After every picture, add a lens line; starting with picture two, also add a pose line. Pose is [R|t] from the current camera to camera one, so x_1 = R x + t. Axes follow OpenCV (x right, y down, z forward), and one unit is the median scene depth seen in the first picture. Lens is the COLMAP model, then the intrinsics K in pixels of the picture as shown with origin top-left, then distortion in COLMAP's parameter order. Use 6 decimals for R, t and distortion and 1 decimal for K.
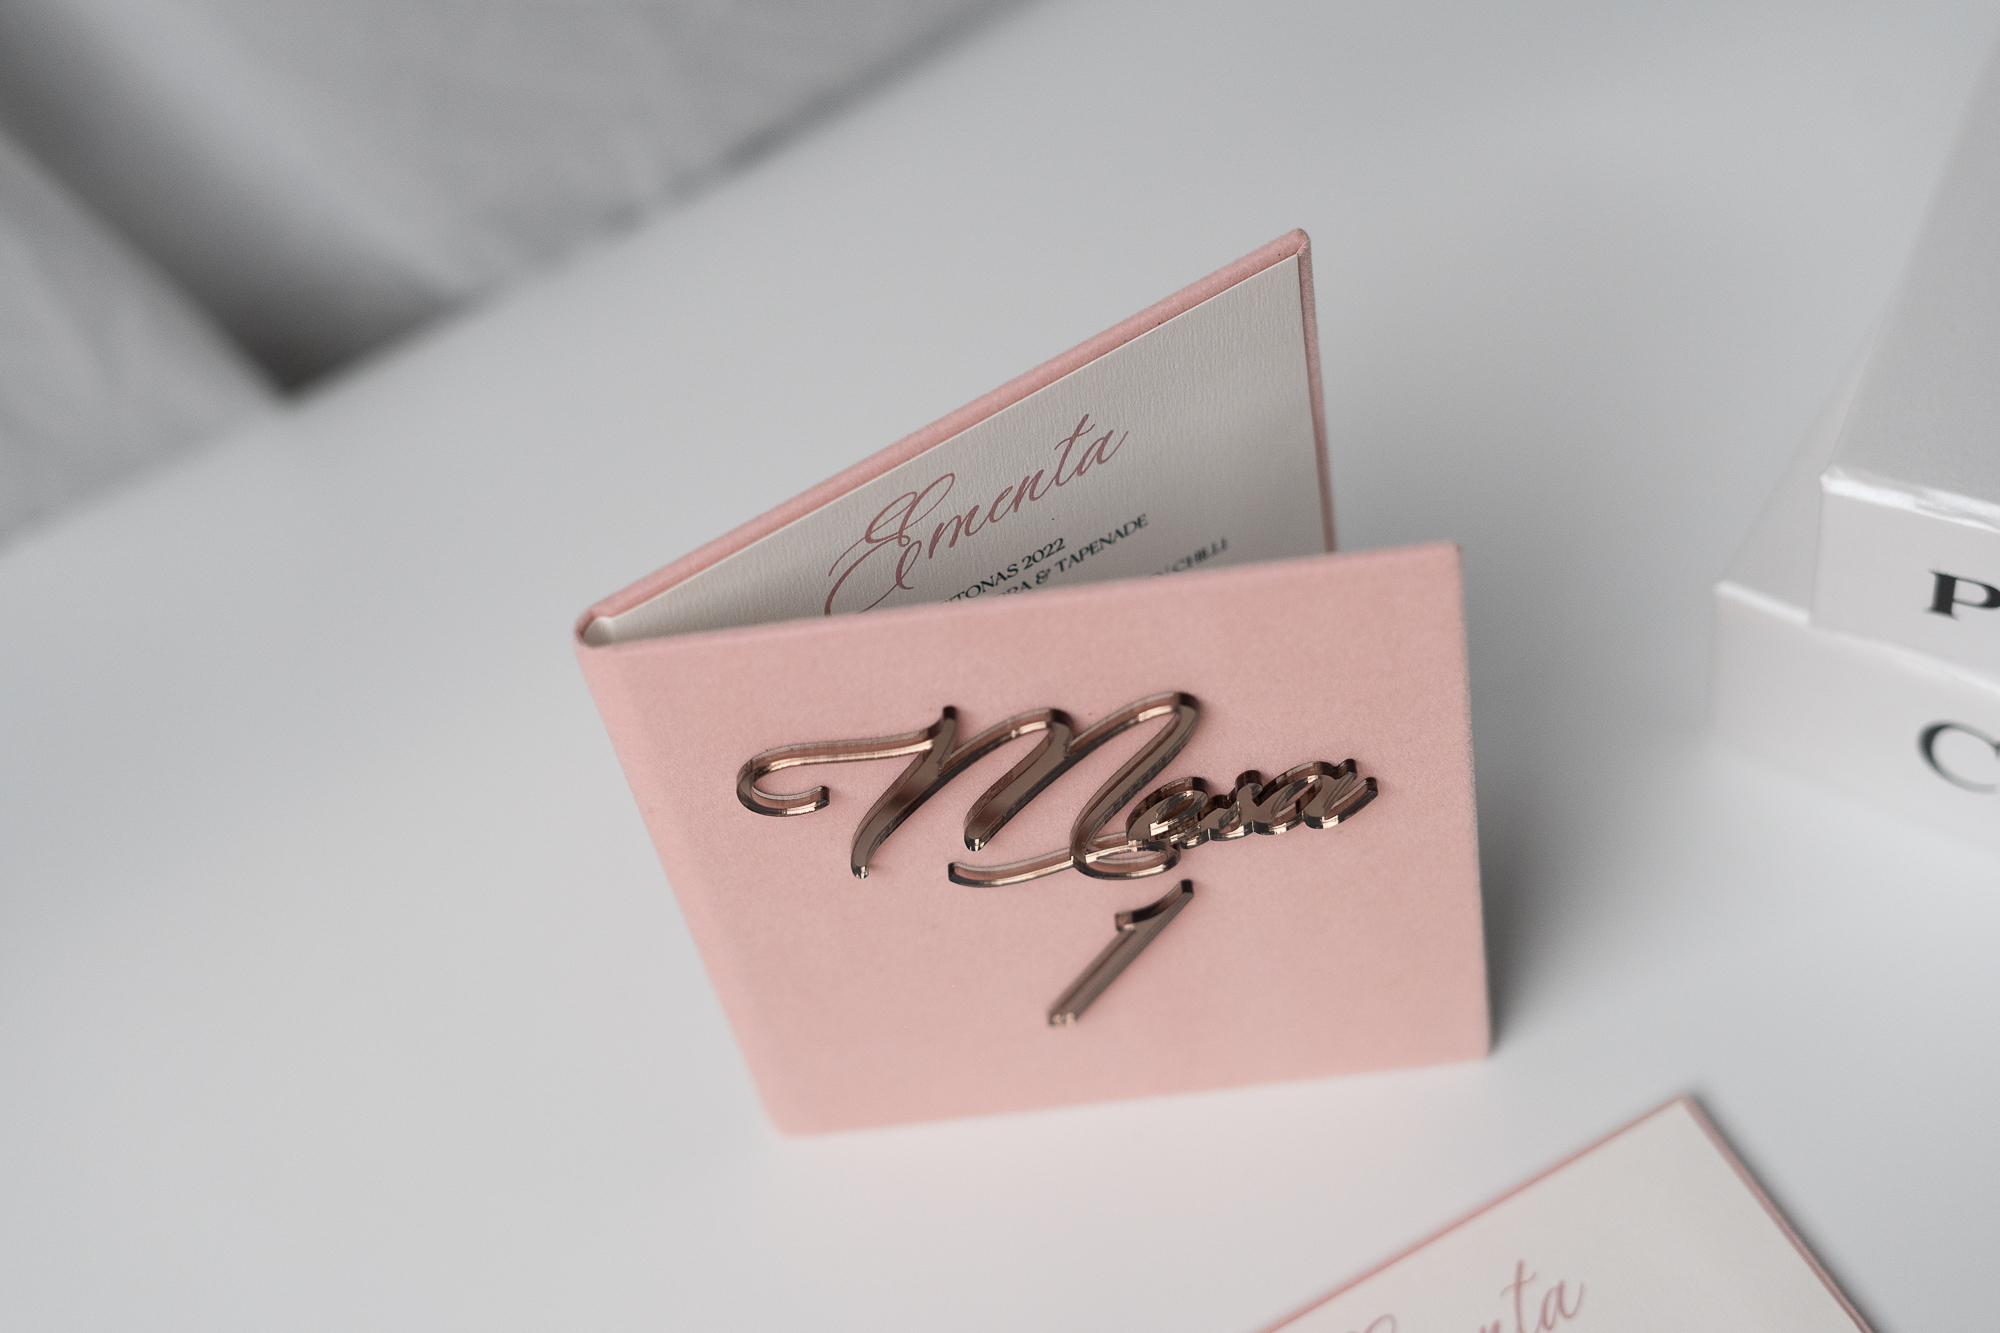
lens RADIAL K [[3199.0, 0, 988.3], [0, 3199.0, 617.2], [0, 0, 1]] dist [-0.034923, -0.004148]
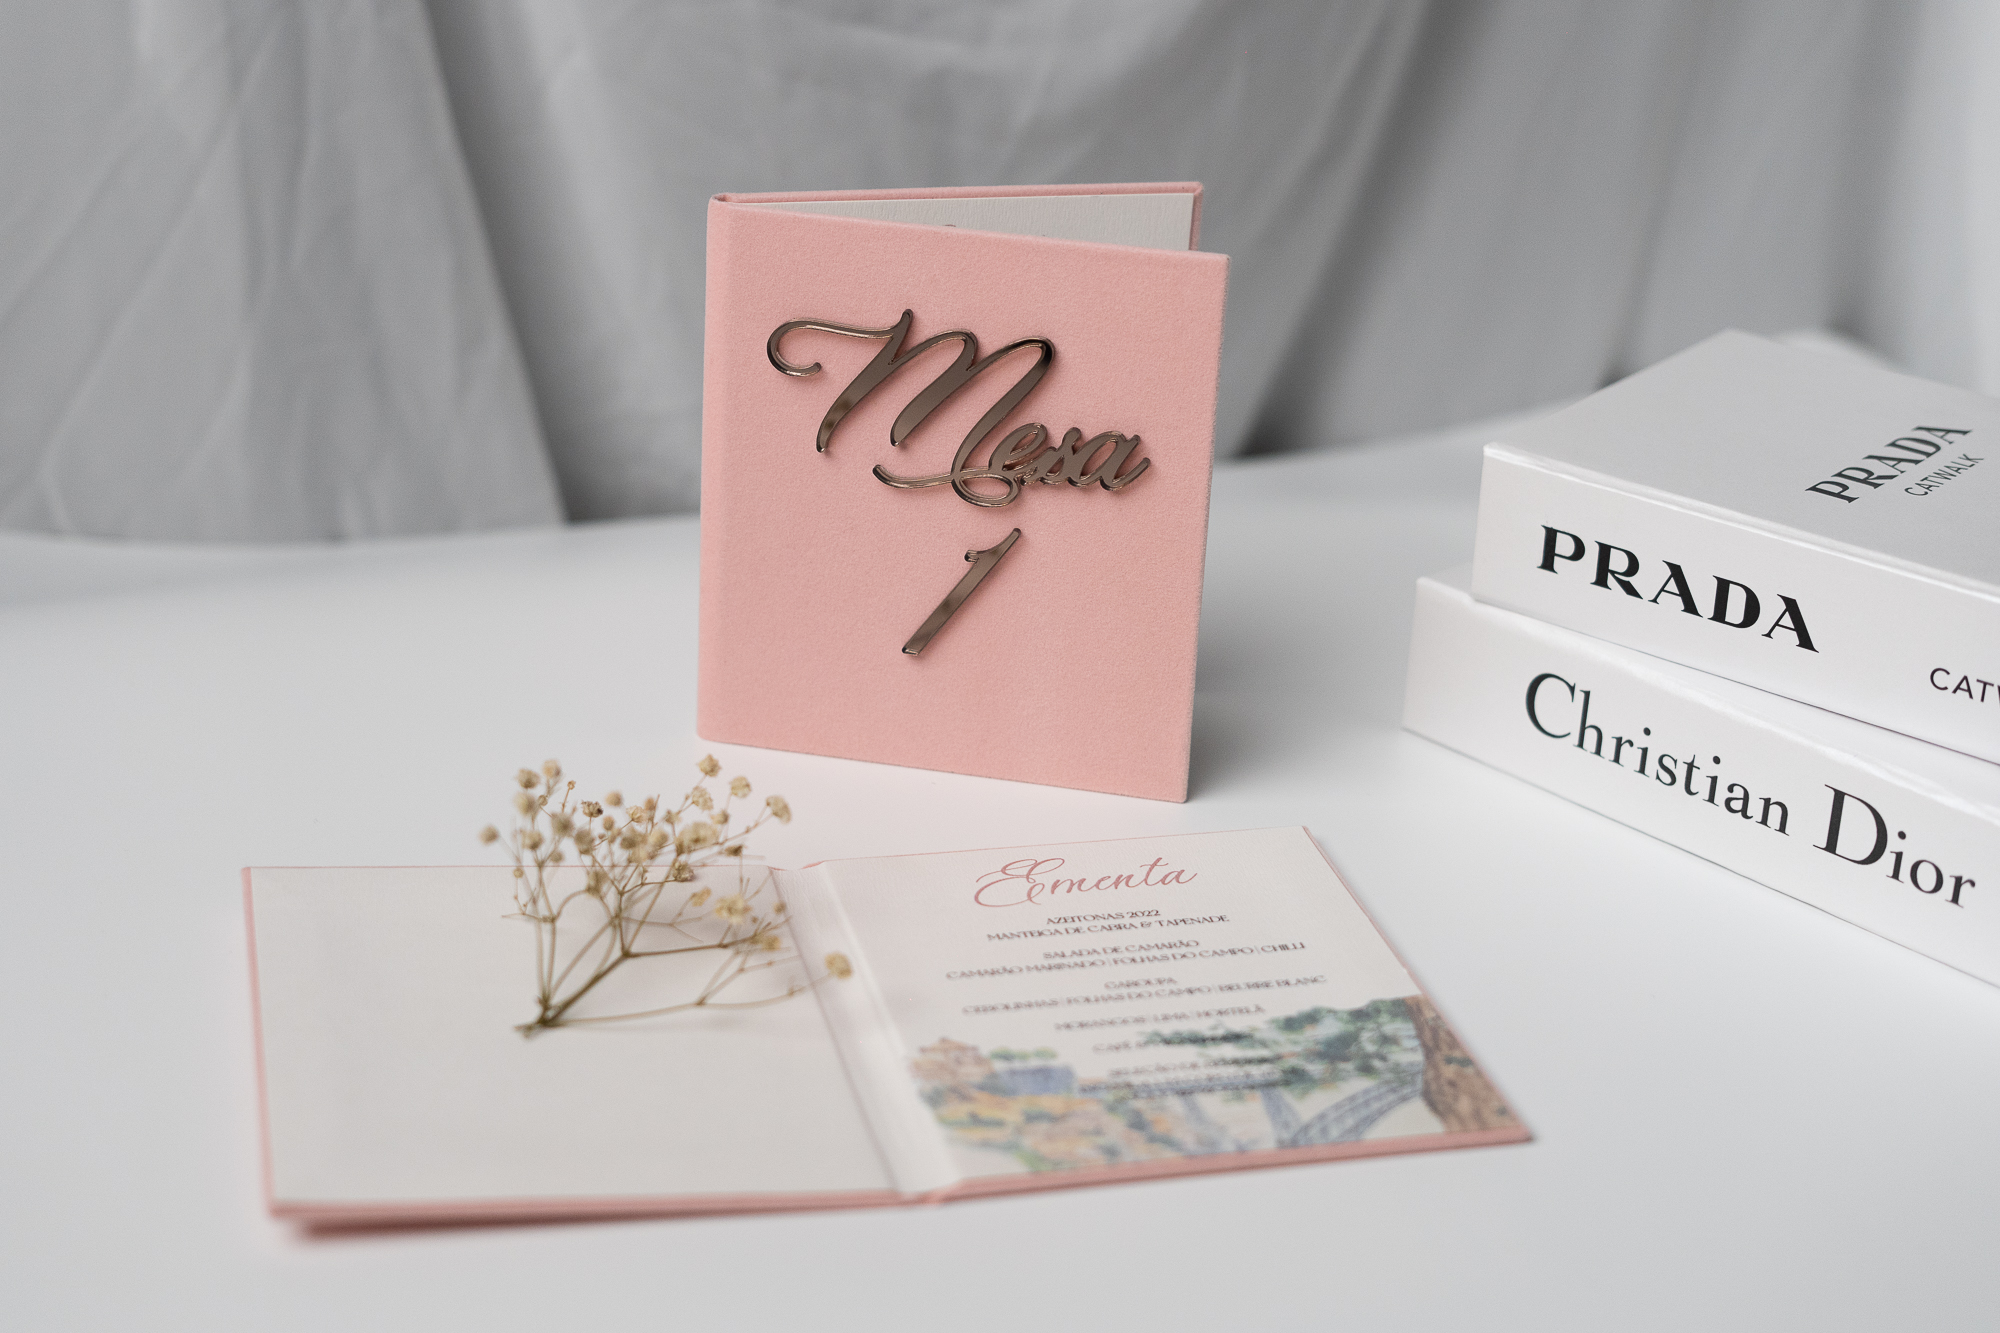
lens RADIAL K [[3199.0, 0, 988.3], [0, 3199.0, 617.2], [0, 0, 1]] dist [-0.034923, -0.004148]
pose [[0.951861, 0.273115, -0.139170, 0.283805], [-0.306374, 0.833185, -0.460368, 0.859280], [-0.009779, 0.480844, 0.876751, -0.342191]]
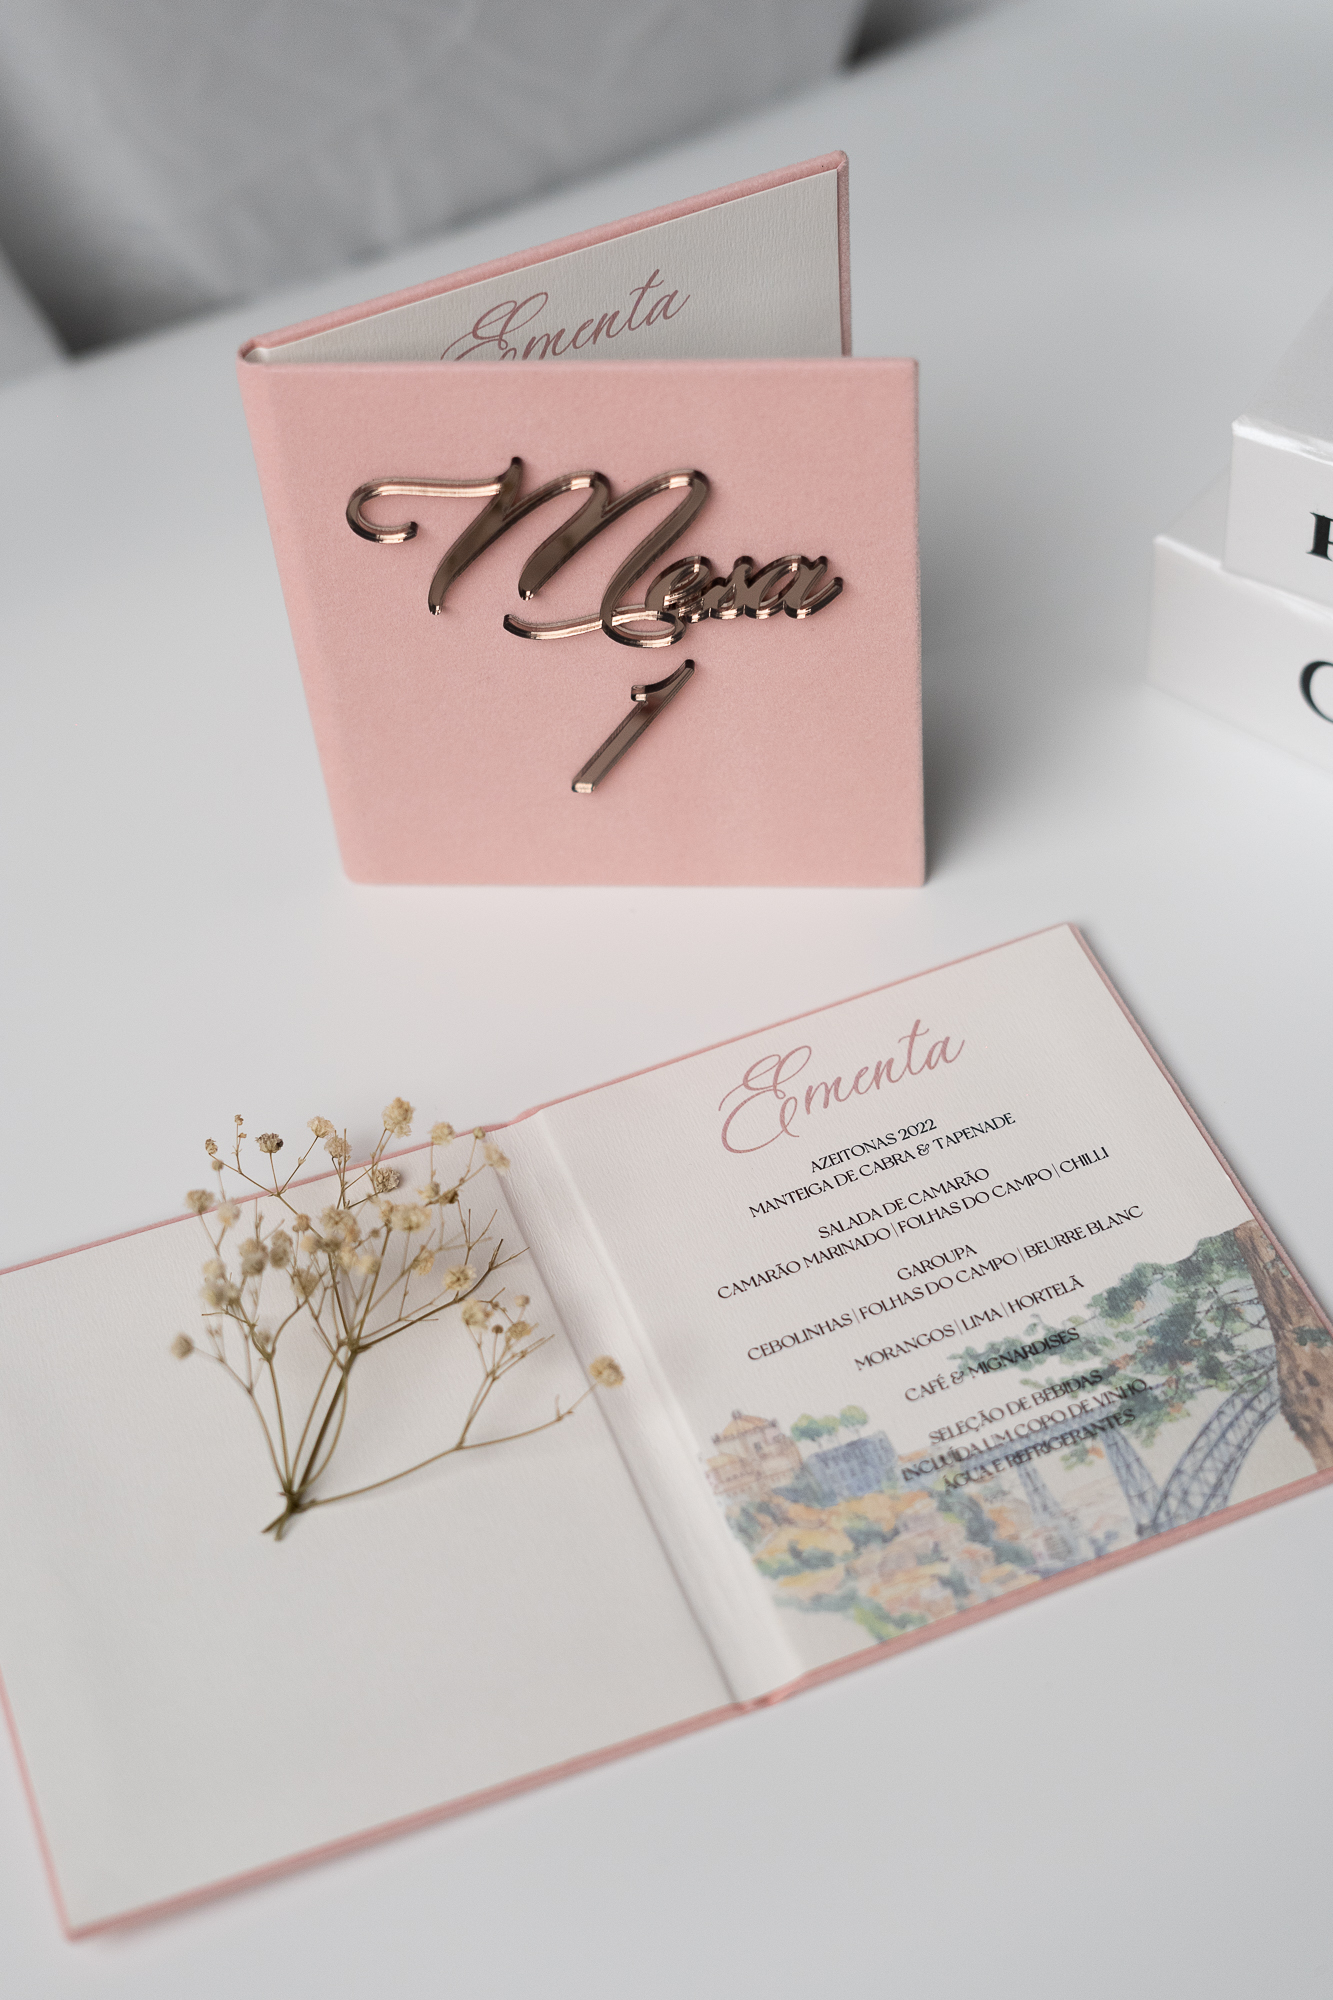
lens RADIAL K [[3199.0, 0, 666.5], [0, 3199.0, 1000.0], [0, 0, 1]] dist [-0.034923, -0.004148]
pose [[0.990511, 0.137032, -0.010541, 0.087432], [-0.137315, 0.989943, -0.034026, 0.268588], [0.005772, 0.035150, 0.999365, -0.269700]]
